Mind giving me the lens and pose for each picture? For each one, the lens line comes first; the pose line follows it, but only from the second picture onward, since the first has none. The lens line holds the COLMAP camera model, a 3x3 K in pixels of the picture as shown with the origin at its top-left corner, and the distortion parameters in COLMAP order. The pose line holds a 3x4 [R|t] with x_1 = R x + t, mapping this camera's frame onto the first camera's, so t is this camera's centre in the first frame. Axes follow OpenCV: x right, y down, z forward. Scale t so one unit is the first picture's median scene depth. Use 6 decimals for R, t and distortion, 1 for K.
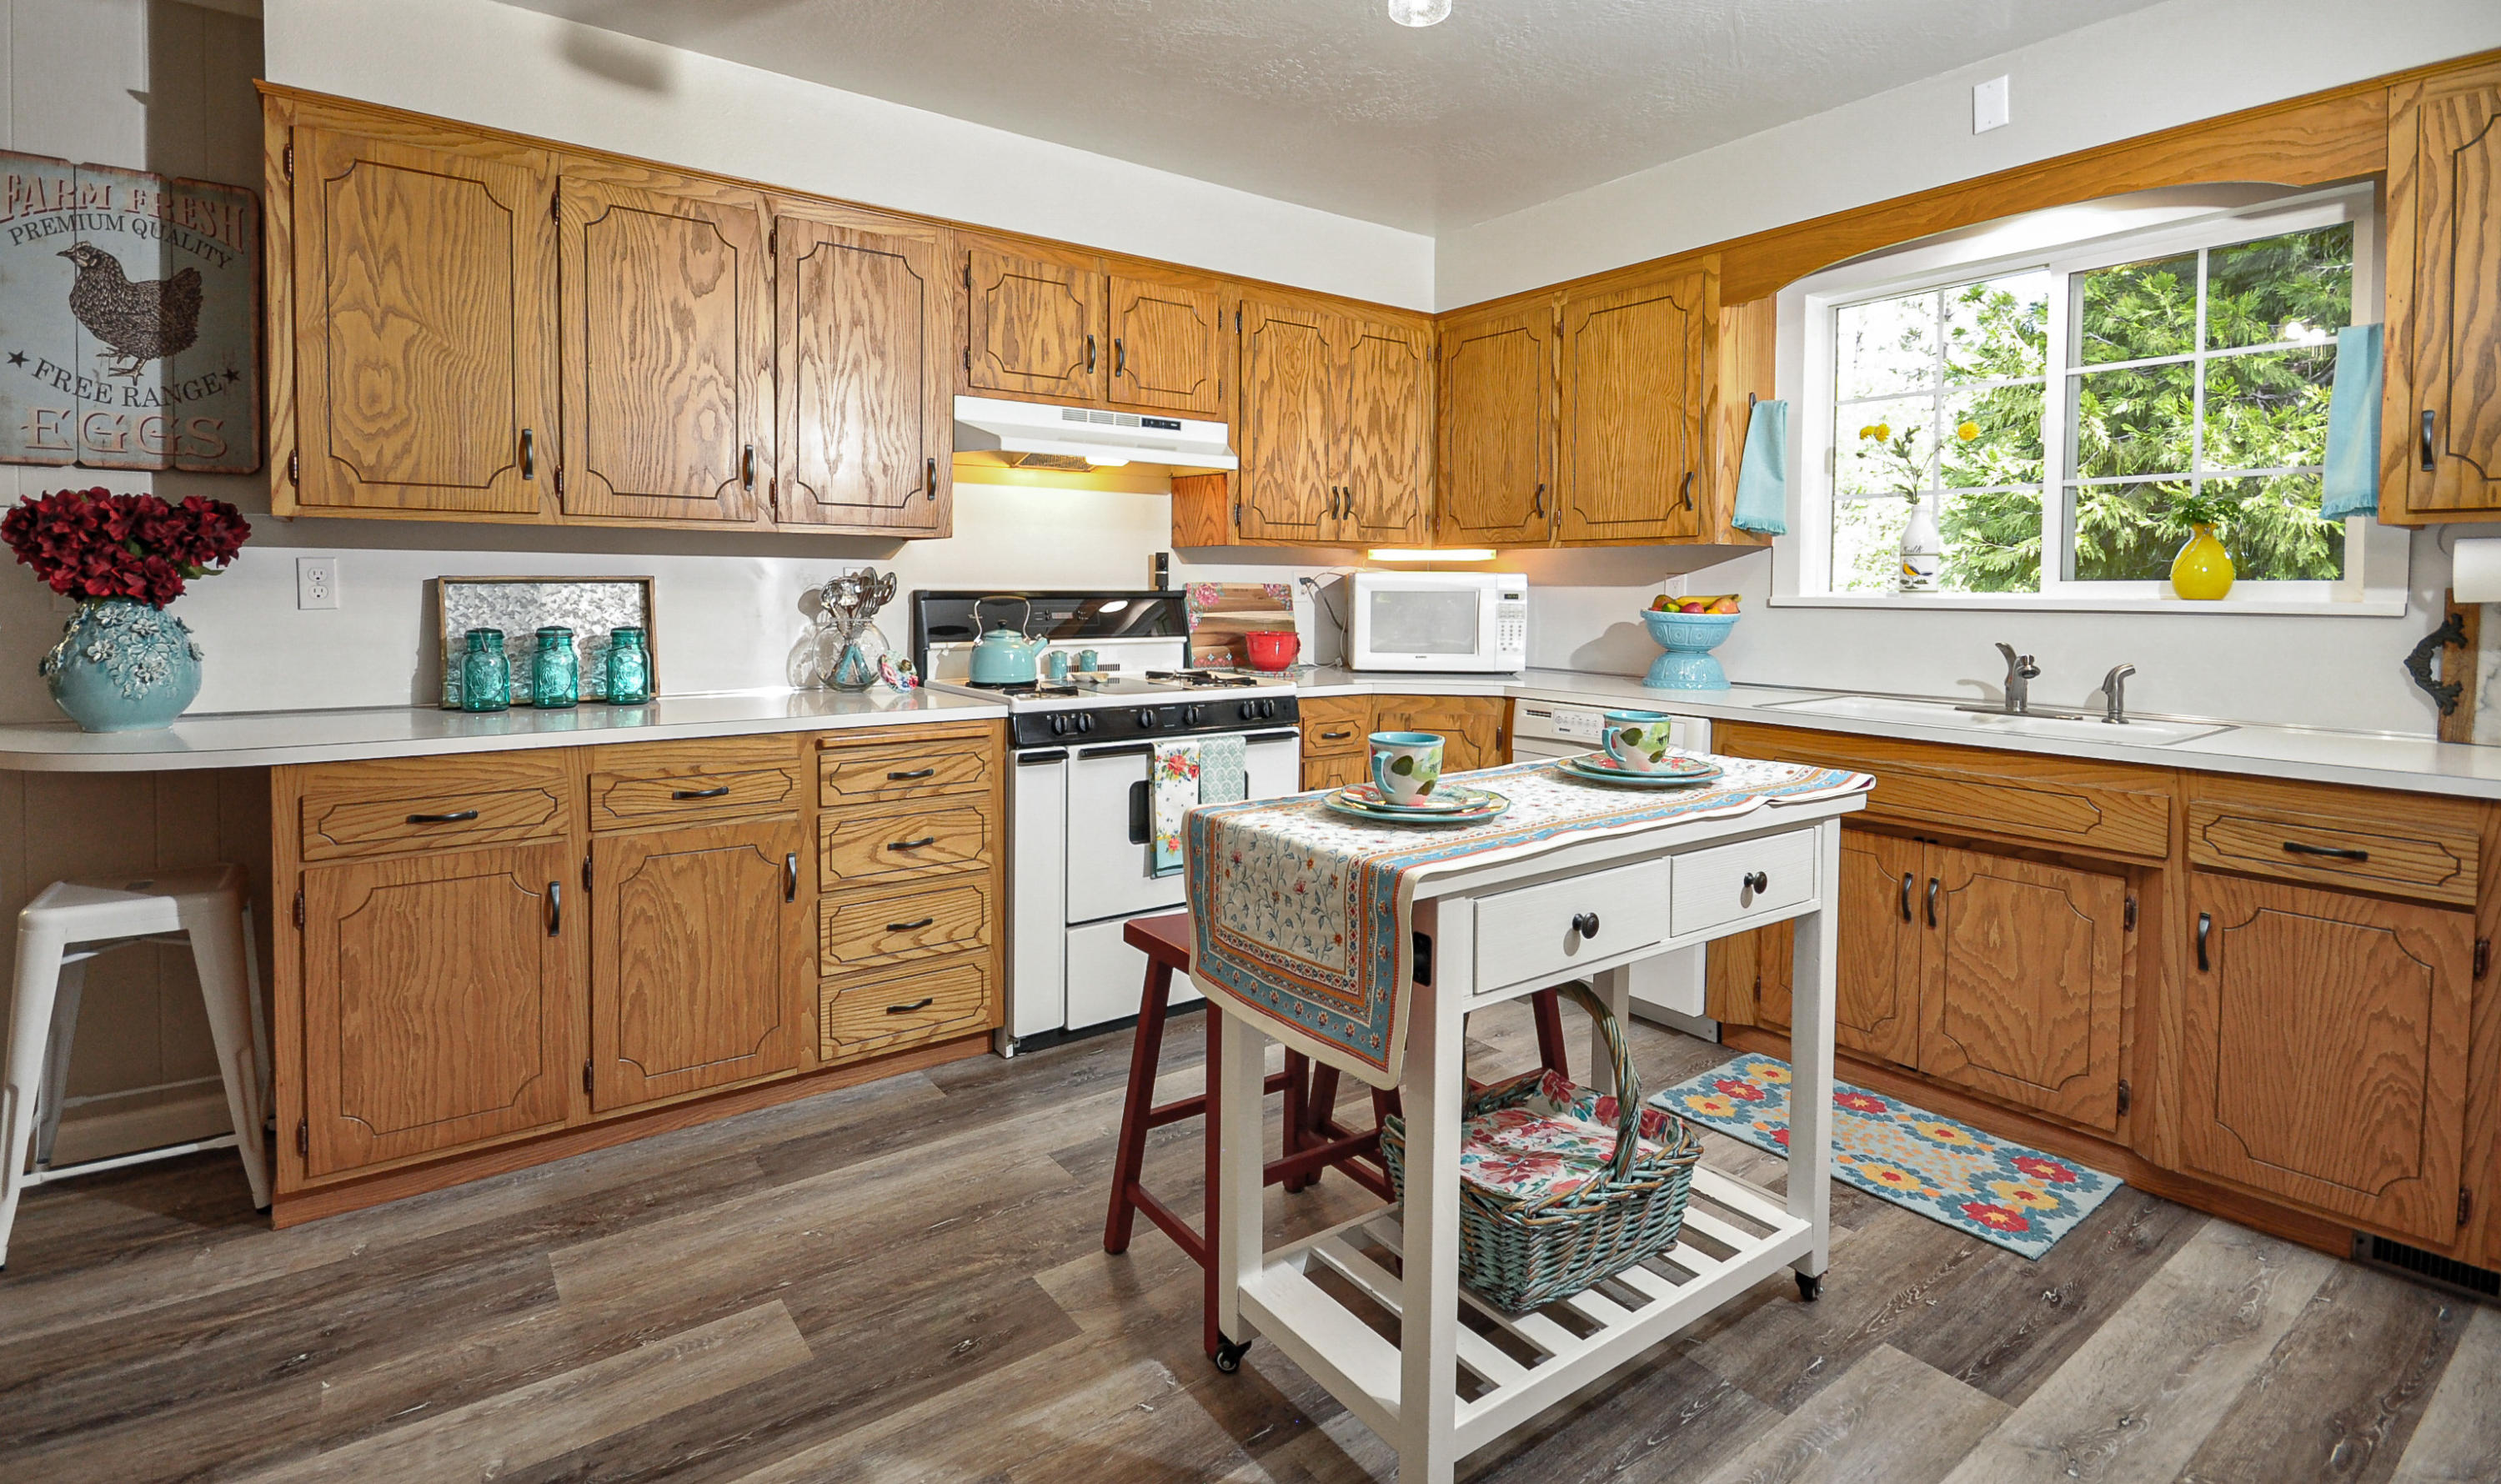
lens RADIAL K [[1160.4, 0, 1249.6], [0, 1160.4, 646.9], [0, 0, 1]] dist [-0.000947, -0.000329]
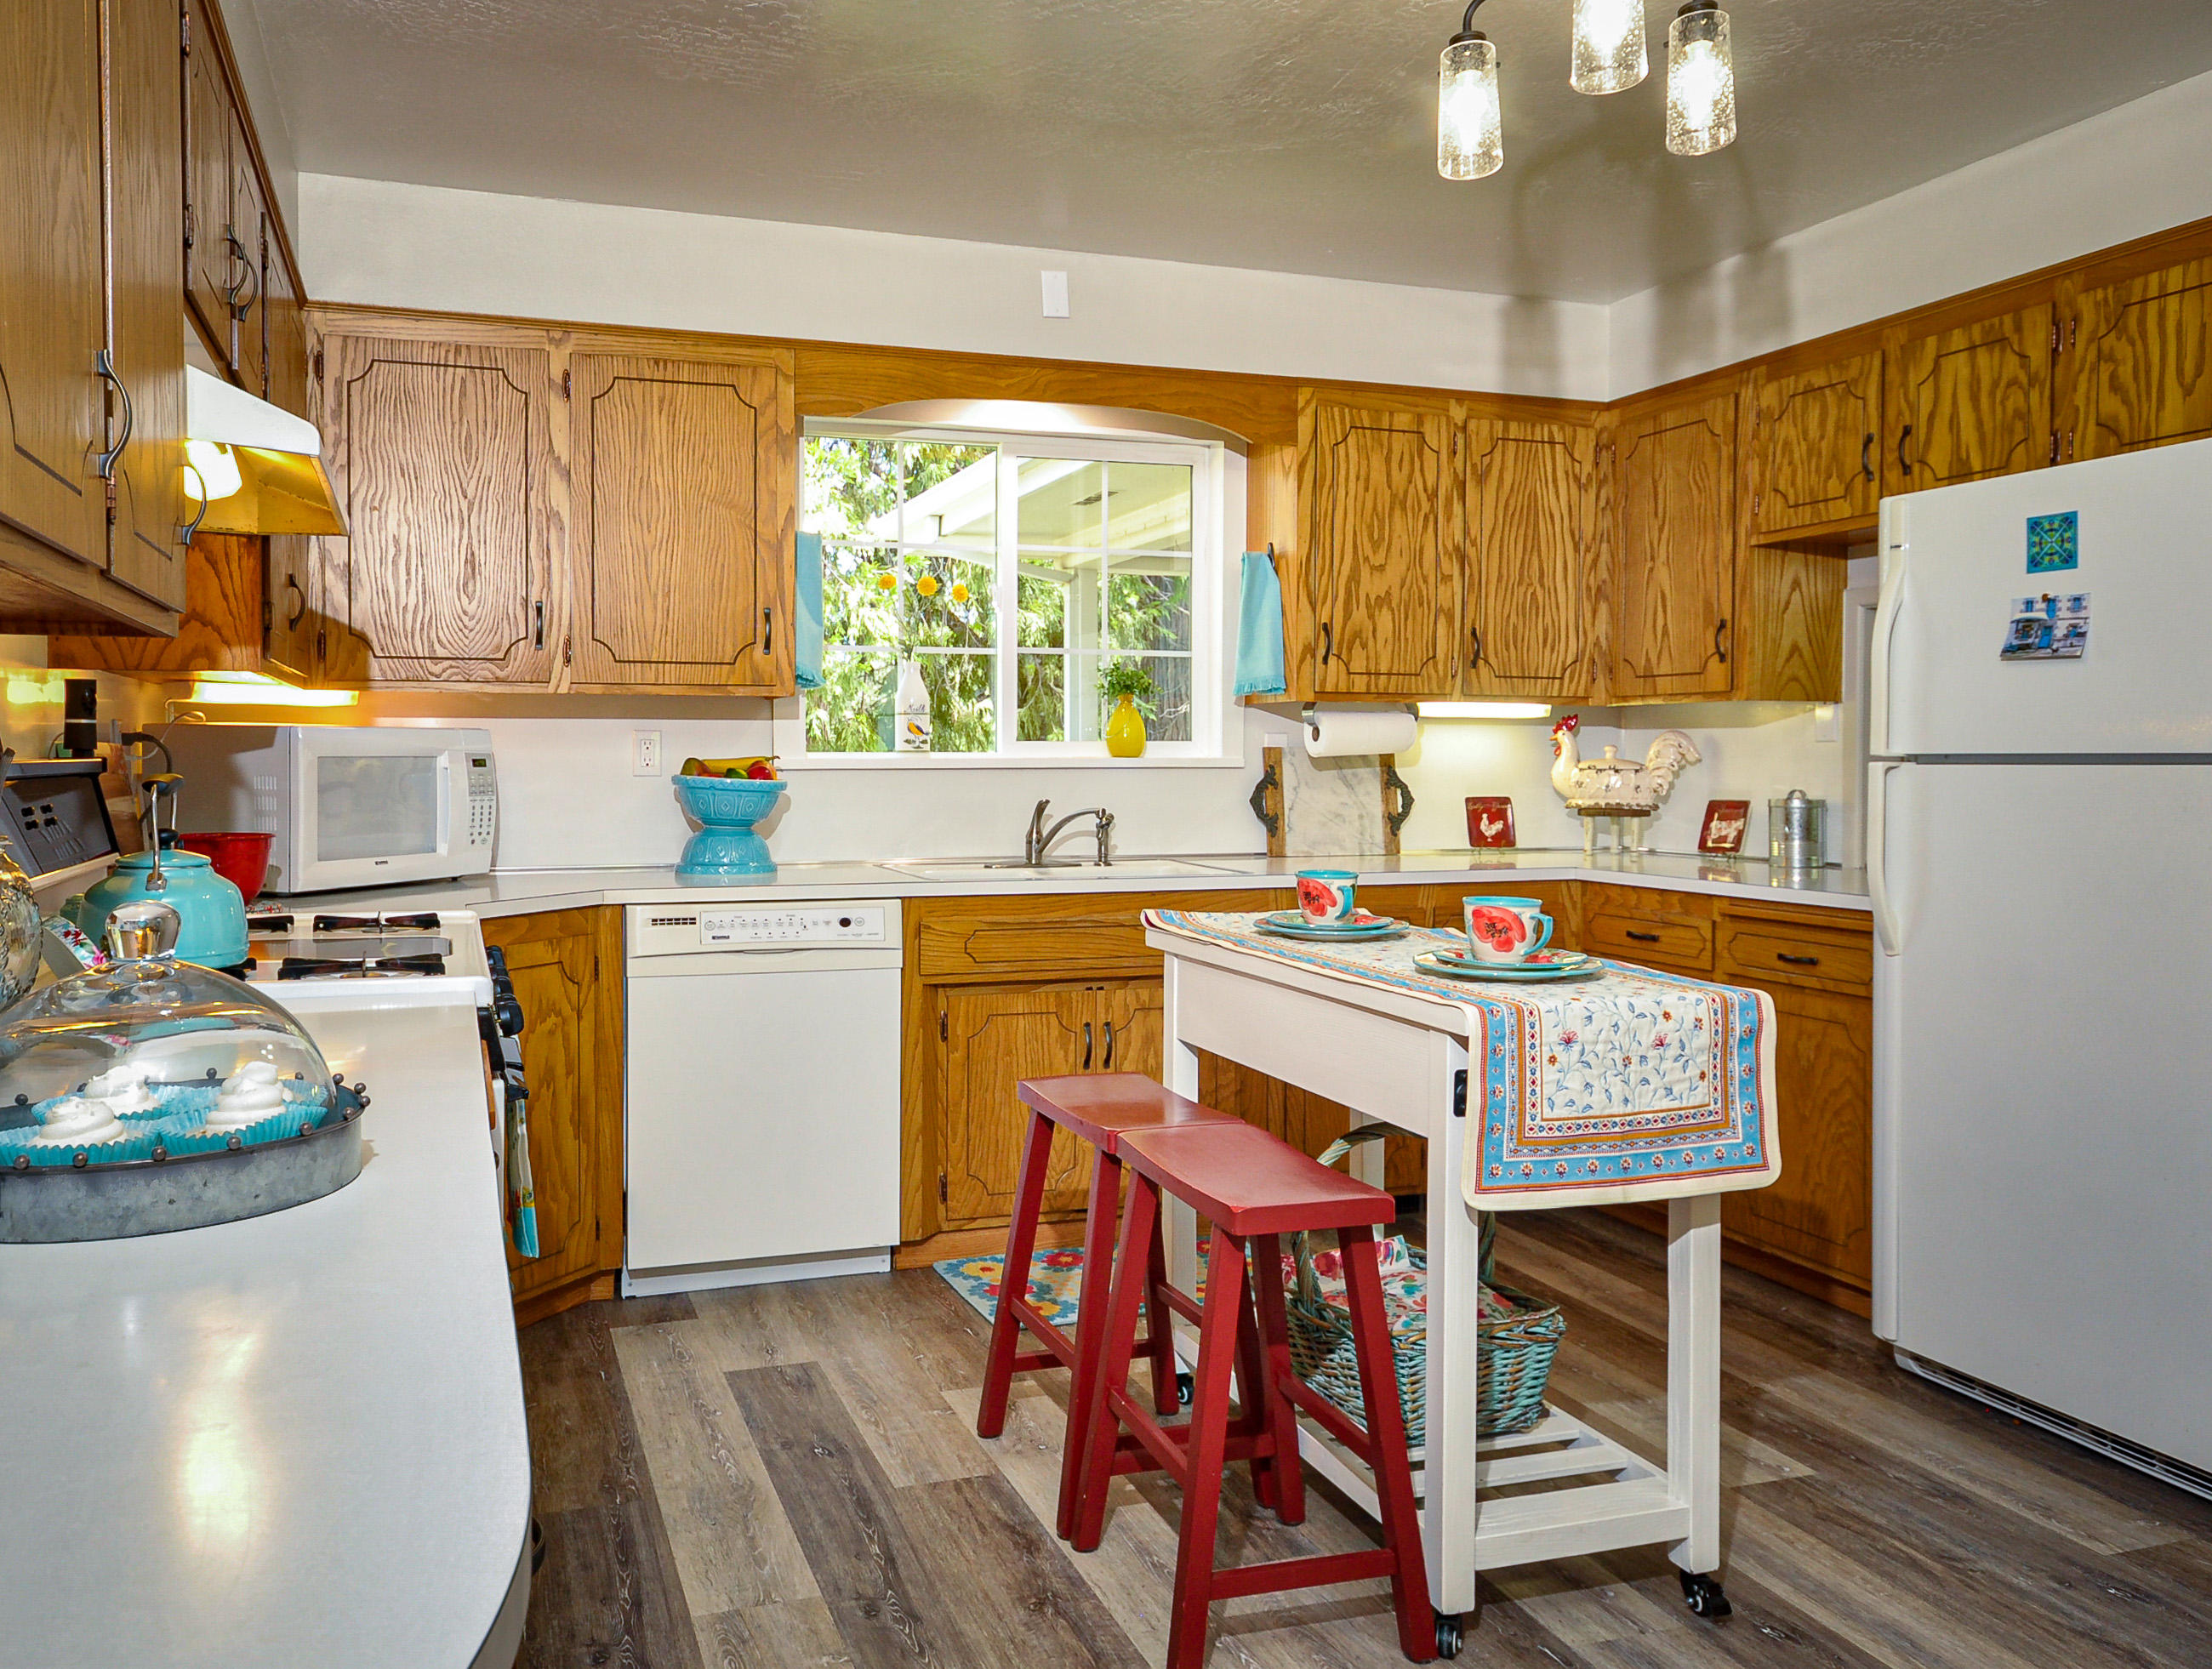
lens RADIAL K [[1535.4, 0, 1106.0], [0, 1535.4, 834.5], [0, 0, 1]] dist [-0.004484, -0.000887]
pose [[0.328580, -0.054617, 0.942896, -0.689770], [0.052419, 0.997842, 0.039533, -0.025652], [-0.943020, 0.036436, 0.330734, 0.508141]]
